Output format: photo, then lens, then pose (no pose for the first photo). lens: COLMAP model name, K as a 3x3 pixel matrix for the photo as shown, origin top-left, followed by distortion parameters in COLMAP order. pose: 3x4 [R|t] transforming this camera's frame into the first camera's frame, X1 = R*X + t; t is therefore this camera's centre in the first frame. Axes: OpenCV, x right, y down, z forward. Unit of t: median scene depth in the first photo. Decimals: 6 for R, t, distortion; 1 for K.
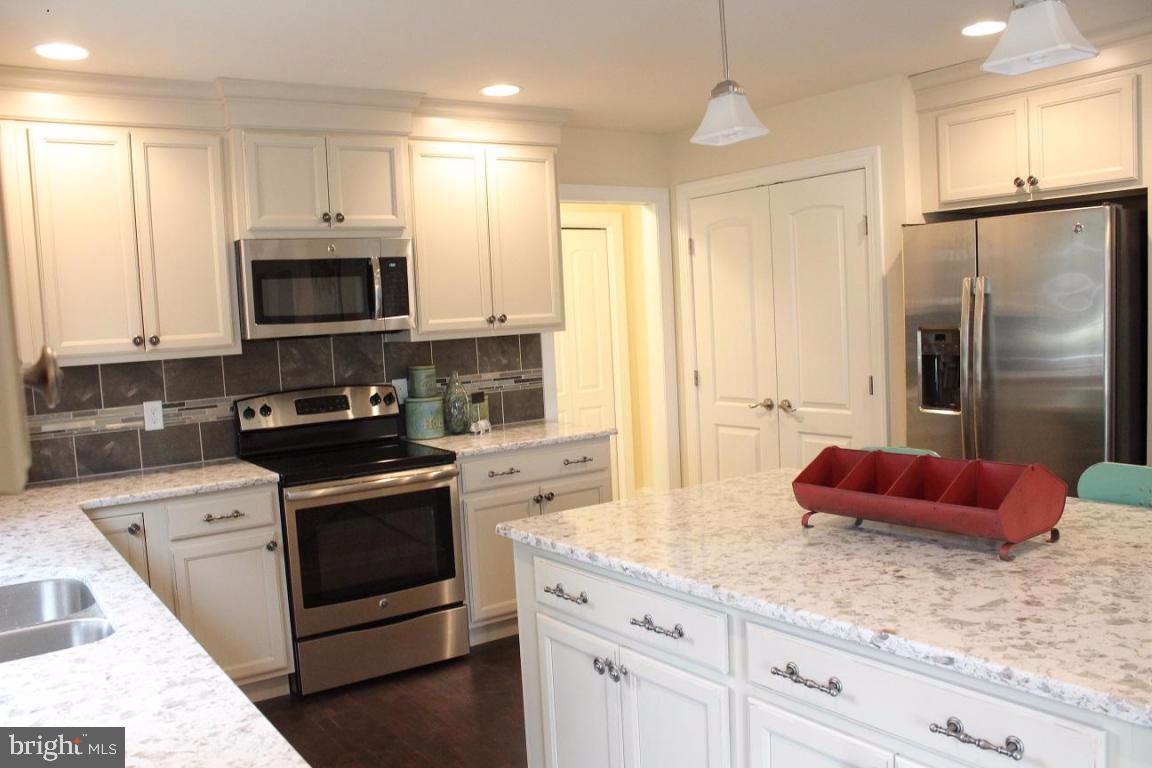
lens RADIAL K [[974.3, 0, 581.4], [0, 974.3, 351.9], [0, 0, 1]] dist [-0.102610, 0.073044]
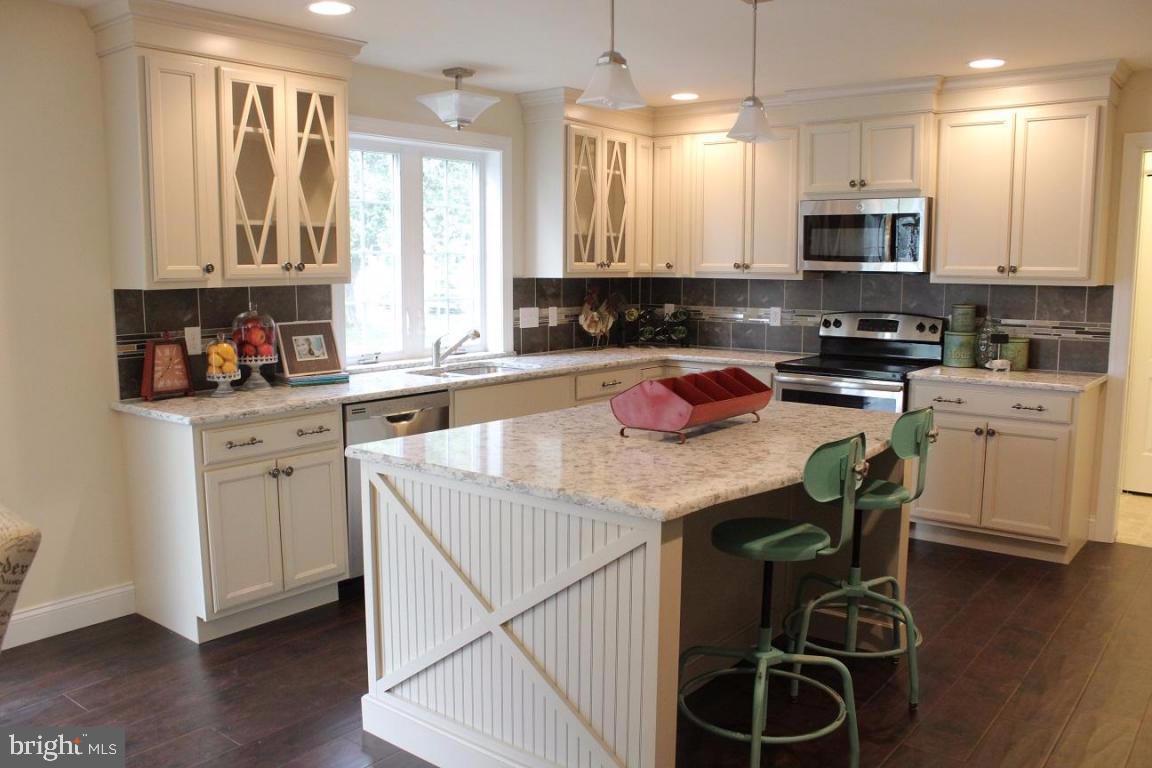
lens RADIAL K [[960.4, 0, 571.1], [0, 960.4, 393.6], [0, 0, 1]] dist [-0.175777, 0.170428]
pose [[0.273986, 0.180727, -0.944600, 0.850595], [-0.059031, 0.983493, 0.171047, -0.049111], [0.959920, 0.008896, 0.280132, 0.244634]]
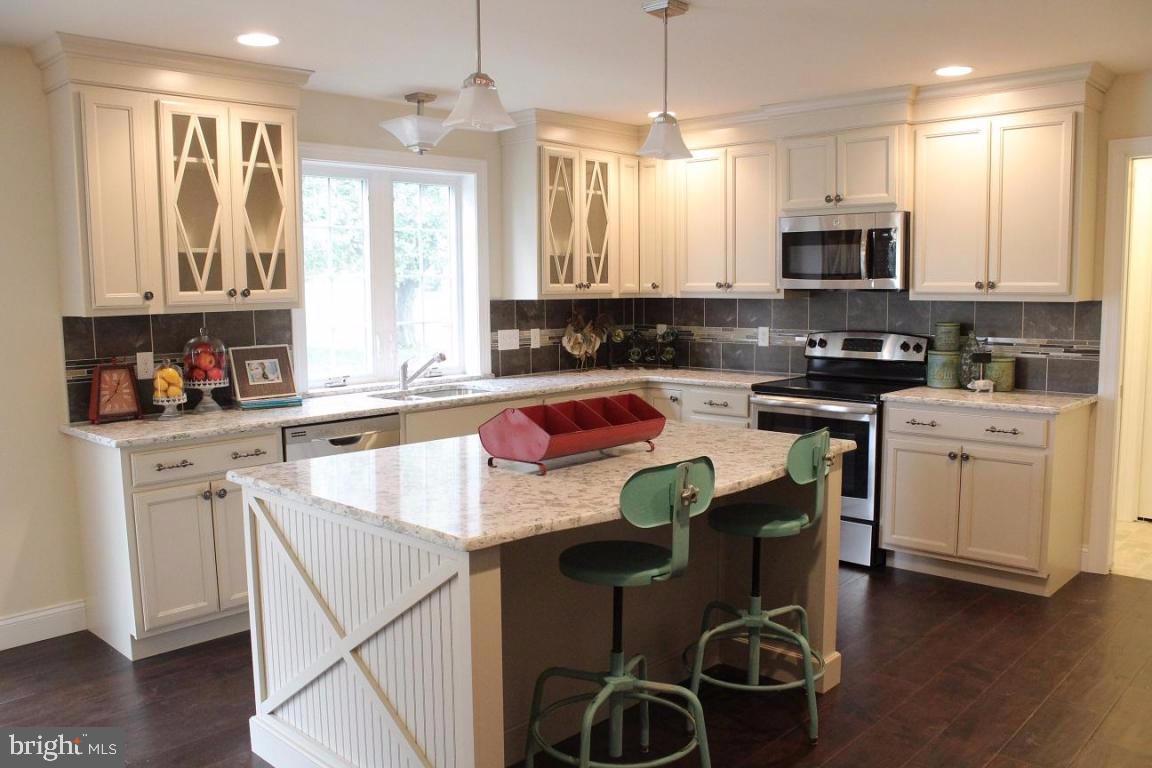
lens RADIAL K [[960.4, 0, 571.1], [0, 960.4, 393.6], [0, 0, 1]] dist [-0.175777, 0.170428]
pose [[0.193259, 0.161095, -0.967832, 0.872710], [-0.043613, 0.986864, 0.155554, -0.058685], [0.980178, 0.012148, 0.197746, 0.385882]]
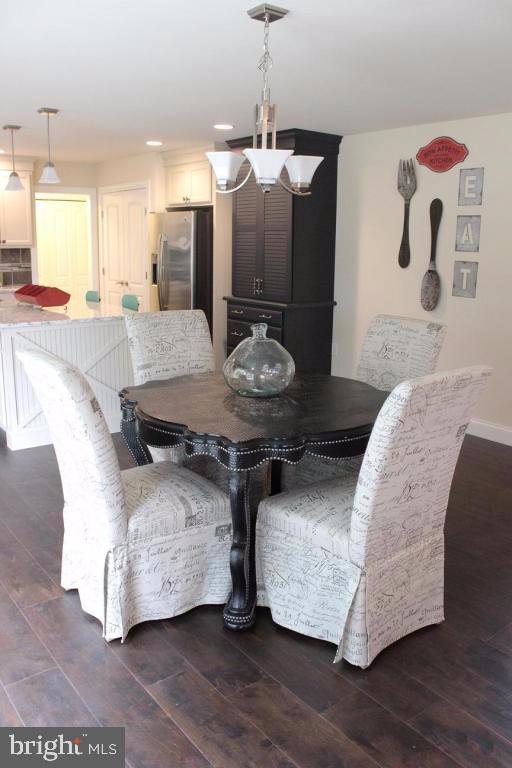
lens RADIAL K [[640.3, 0, 256.0], [0, 640.3, 384.0], [0, 0, 1]] dist [-0.175777, 0.170428]
pose [[0.997143, 0.056585, 0.050042, 0.548674], [-0.064679, 0.981784, 0.178653, -0.001501], [-0.039021, -0.181379, 0.982639, -0.730628]]
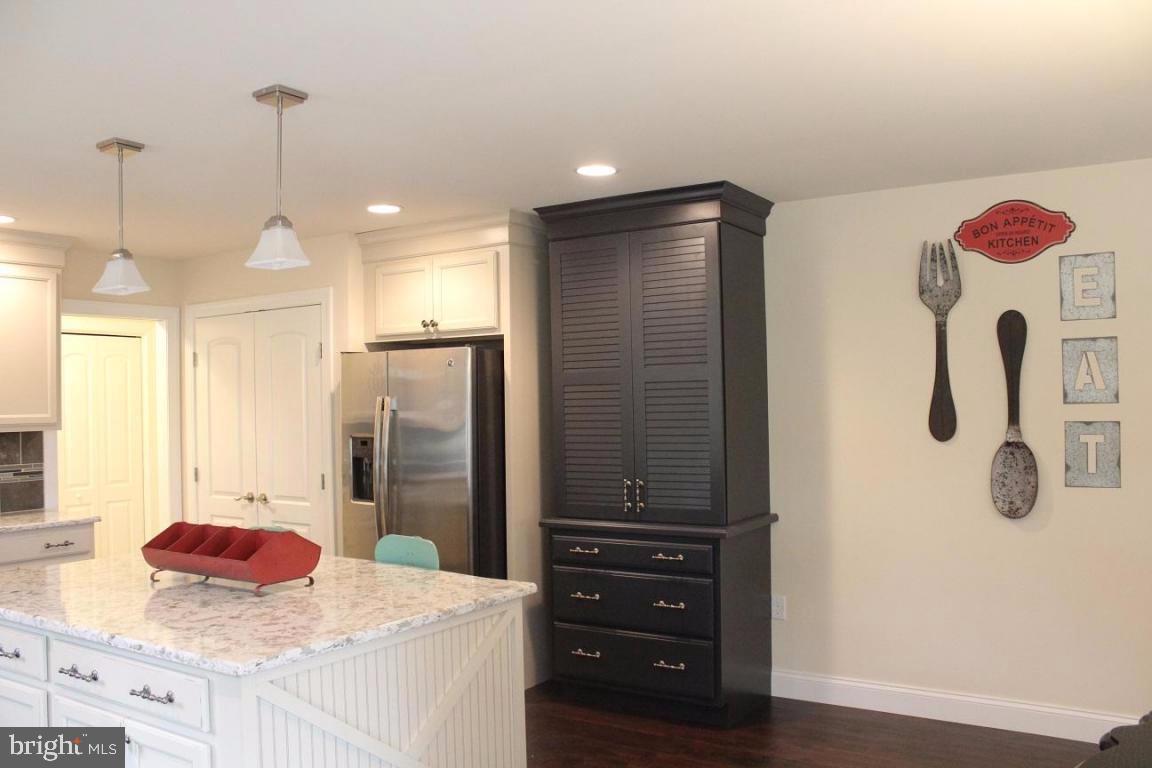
lens RADIAL K [[960.4, 0, 571.1], [0, 960.4, 393.6], [0, 0, 1]] dist [-0.175777, 0.170428]
pose [[0.932868, 0.037833, 0.358226, 0.169614], [-0.014803, 0.997656, -0.066814, -0.000884], [-0.359914, 0.057026, 0.931241, -0.244748]]
